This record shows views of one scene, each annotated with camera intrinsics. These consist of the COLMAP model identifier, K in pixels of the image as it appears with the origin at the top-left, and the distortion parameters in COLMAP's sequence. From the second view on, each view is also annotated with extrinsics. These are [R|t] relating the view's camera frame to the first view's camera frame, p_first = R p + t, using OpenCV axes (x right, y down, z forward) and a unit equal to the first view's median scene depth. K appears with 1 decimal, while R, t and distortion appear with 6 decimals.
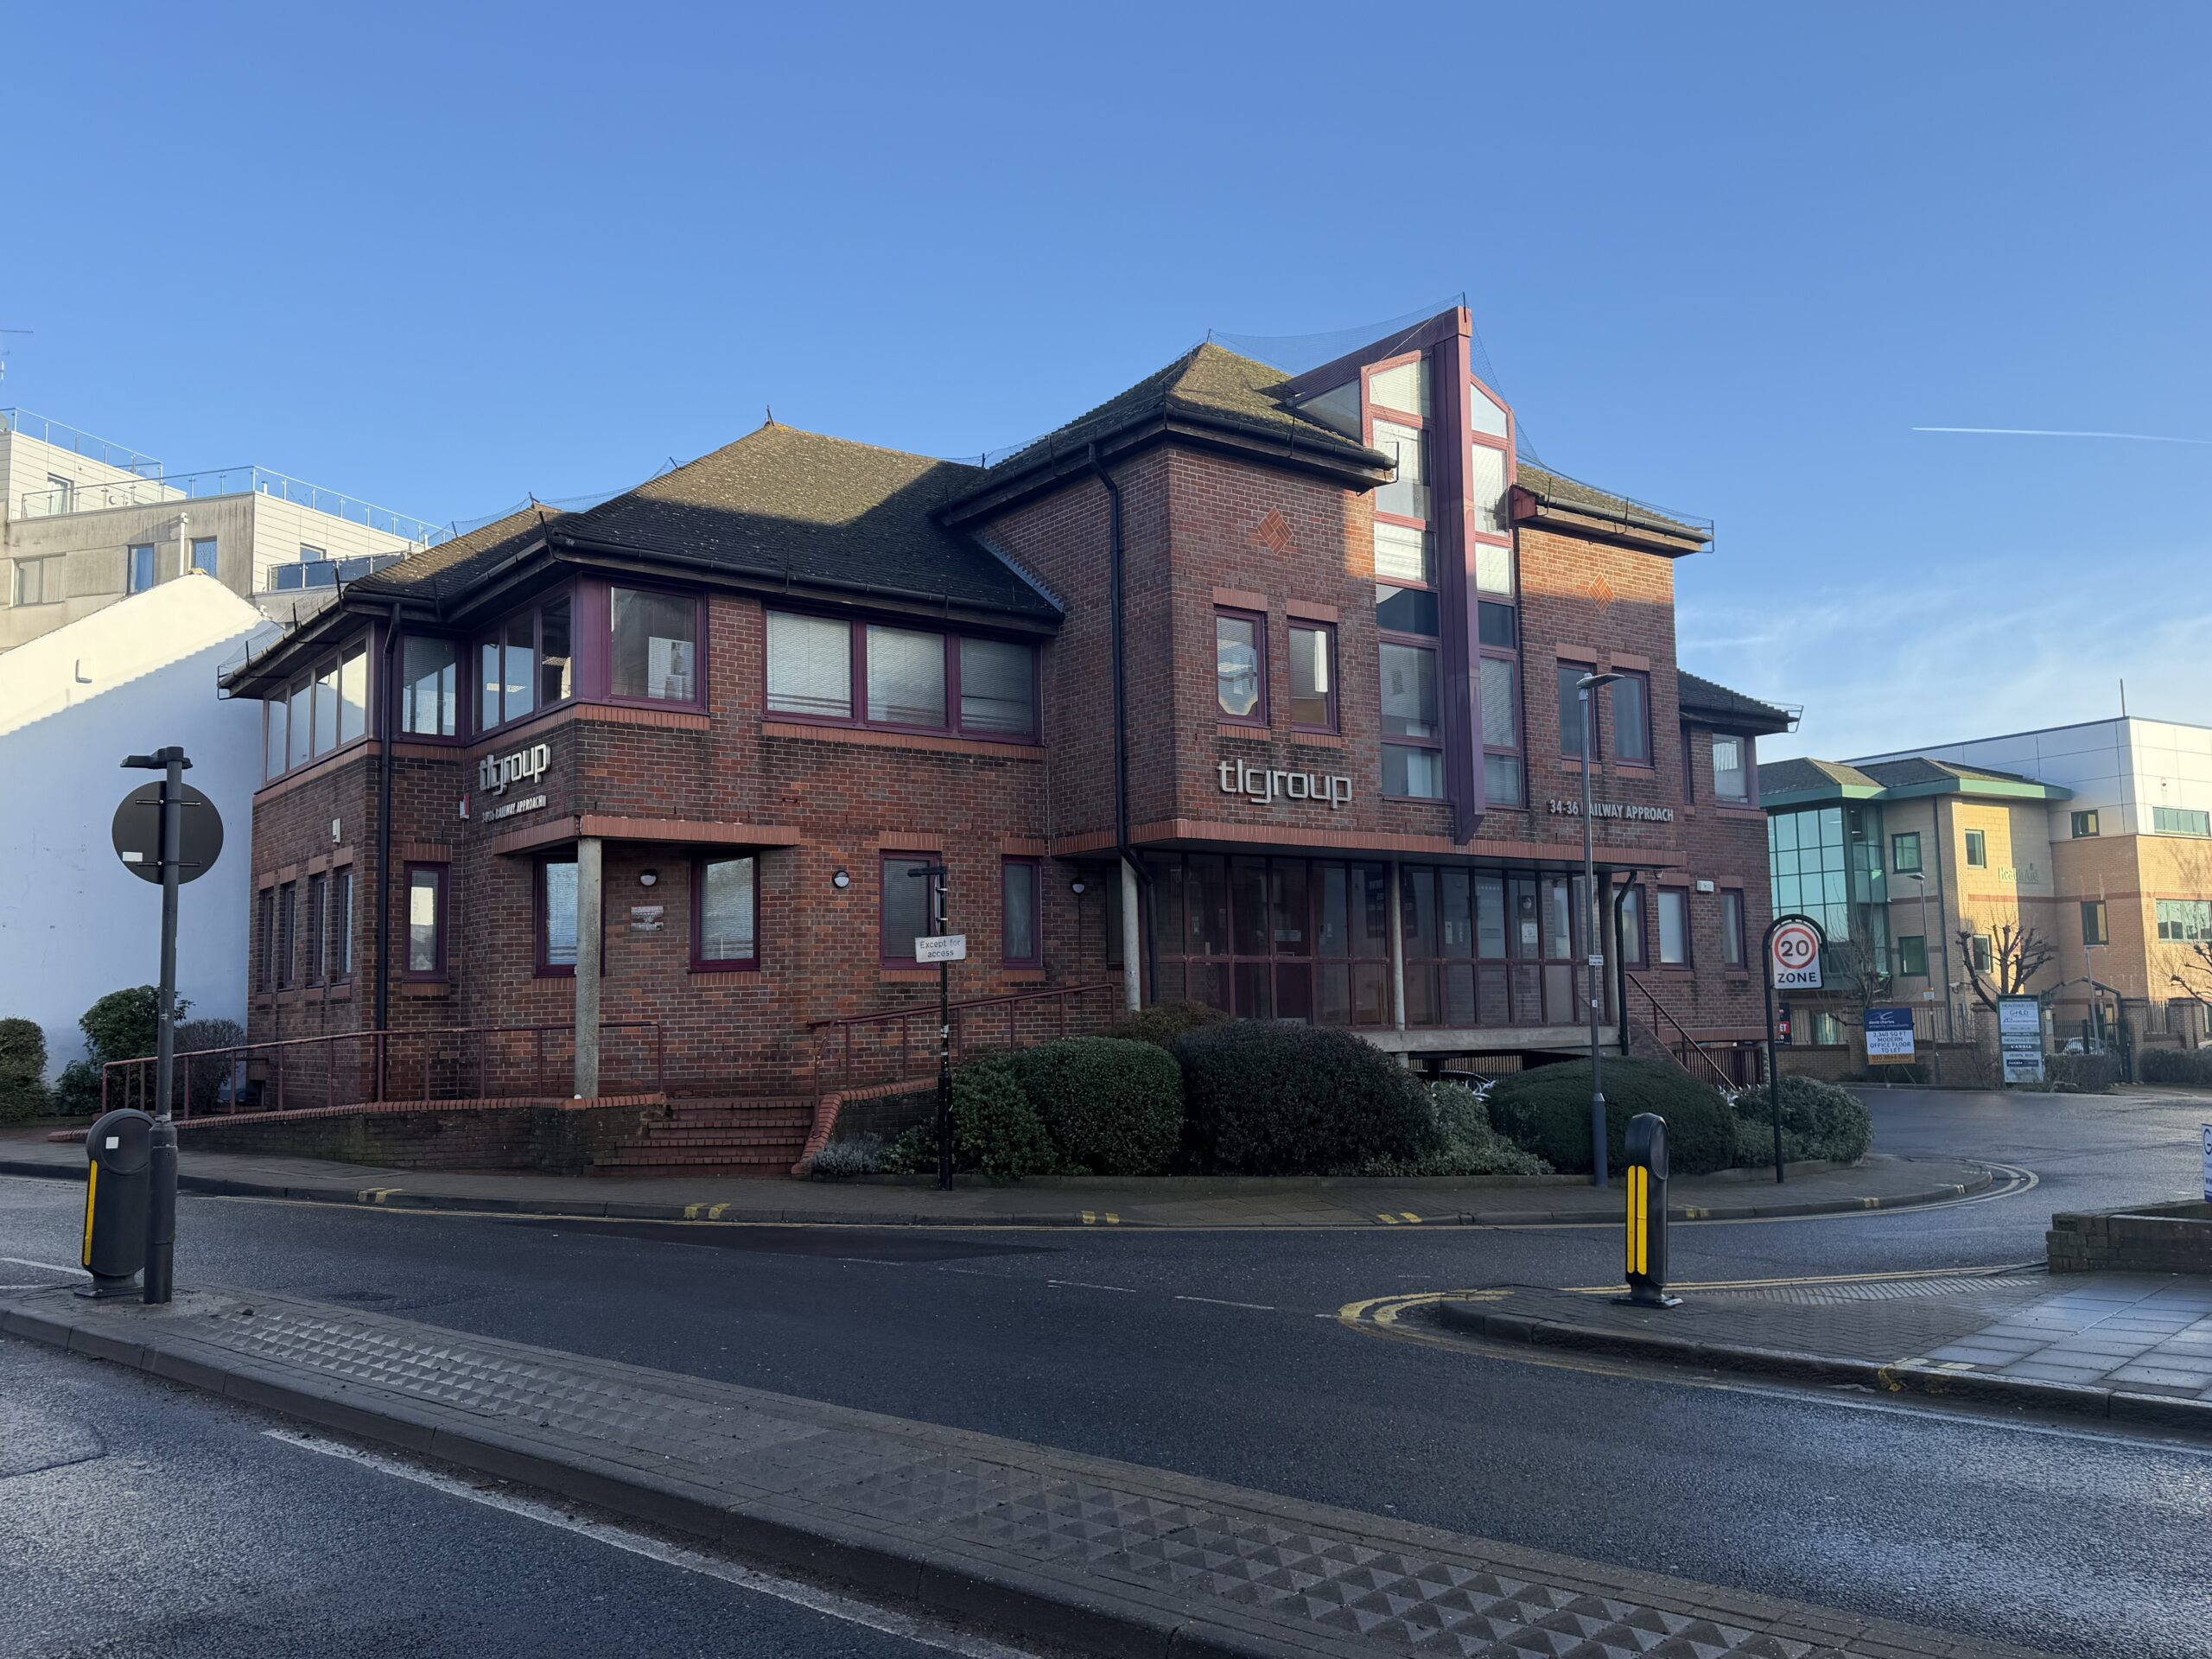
lens RADIAL K [[1790.3, 0, 1108.4], [0, 1790.3, 836.4], [0, 0, 1]] dist [0.171484, -0.336324]
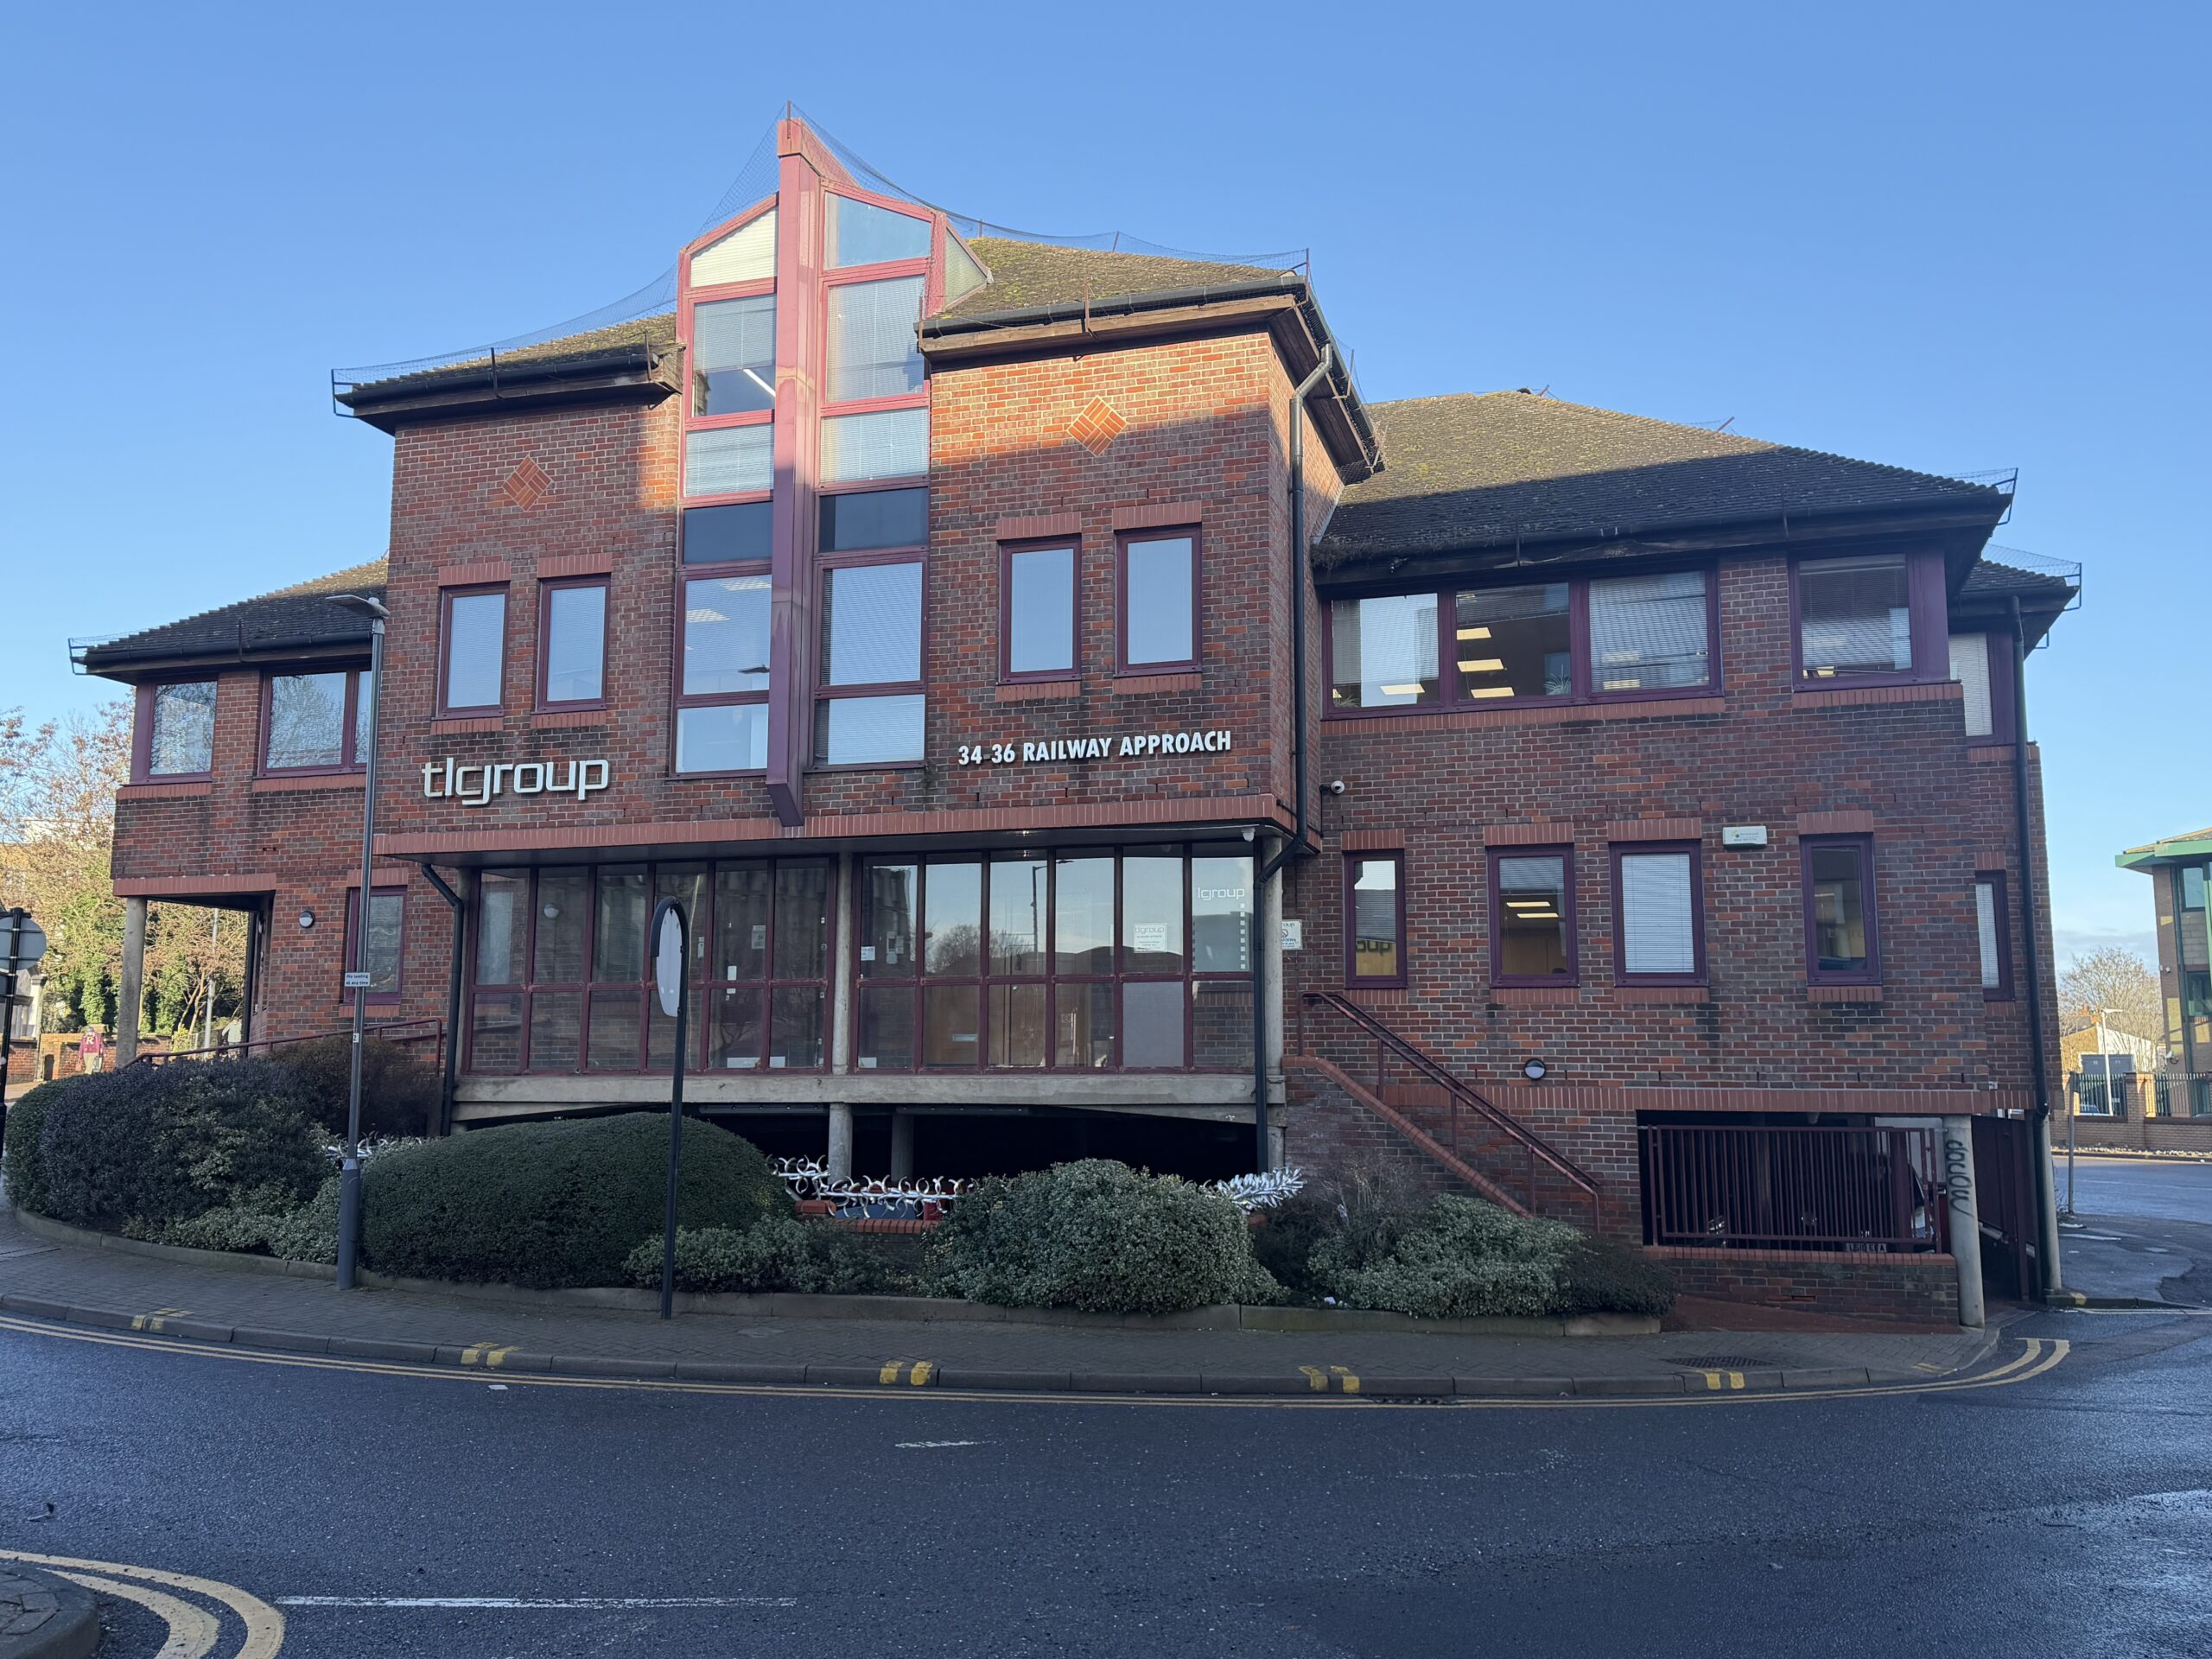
lens RADIAL K [[1783.7, 0, 1116.1], [0, 1783.7, 828.0], [0, 0, 1]] dist [0.188128, -0.403977]
pose [[0.588826, -0.090530, -0.803174, 0.919825], [0.068449, 0.995723, -0.062052, 0.064294], [0.805356, -0.018439, 0.592504, 0.701311]]
